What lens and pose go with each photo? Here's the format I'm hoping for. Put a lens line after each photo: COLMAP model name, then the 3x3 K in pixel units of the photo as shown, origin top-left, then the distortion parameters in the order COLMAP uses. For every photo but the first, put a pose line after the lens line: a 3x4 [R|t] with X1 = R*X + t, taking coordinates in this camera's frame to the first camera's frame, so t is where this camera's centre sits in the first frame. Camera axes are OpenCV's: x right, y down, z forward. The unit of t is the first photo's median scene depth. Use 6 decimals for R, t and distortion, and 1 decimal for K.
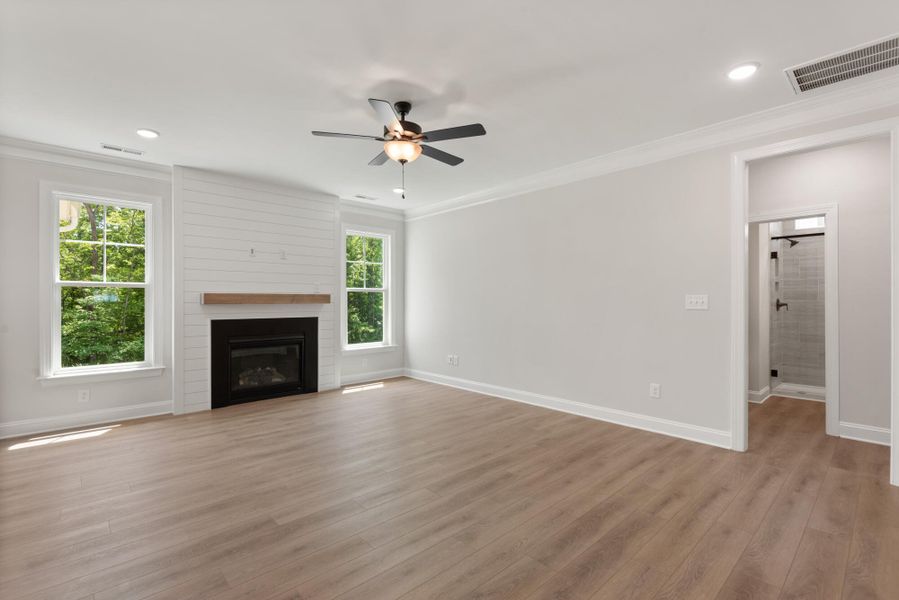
lens RADIAL K [[406.1, 0, 452.2], [0, 406.1, 301.8], [0, 0, 1]] dist [-0.022582, -0.002467]
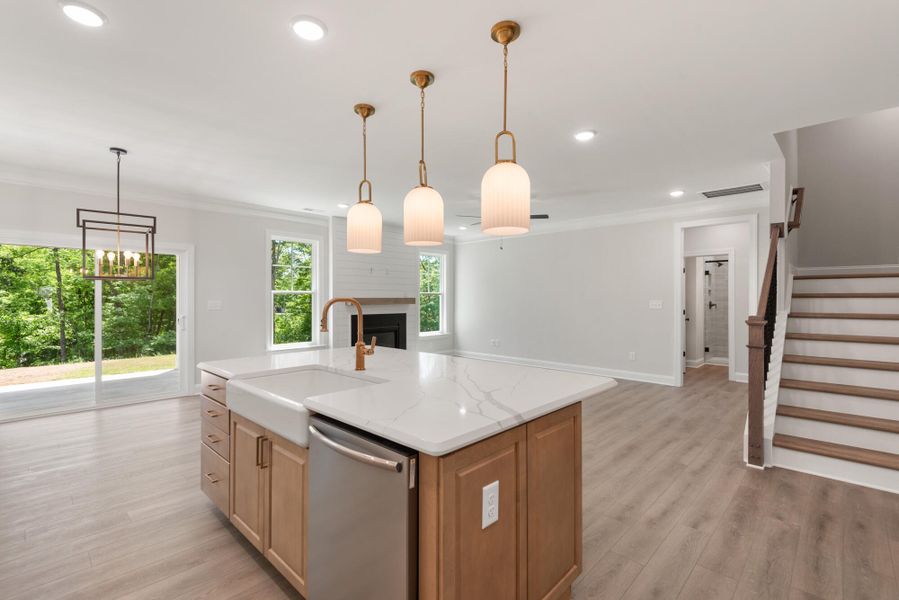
lens RADIAL K [[406.1, 0, 446.3], [0, 406.1, 299.4], [0, 0, 1]] dist [-0.022582, -0.002467]
pose [[0.998777, 0.001745, 0.049404, -0.264270], [-0.001988, 0.999986, 0.004865, -0.019462], [-0.049395, -0.004957, 0.998767, -0.480133]]
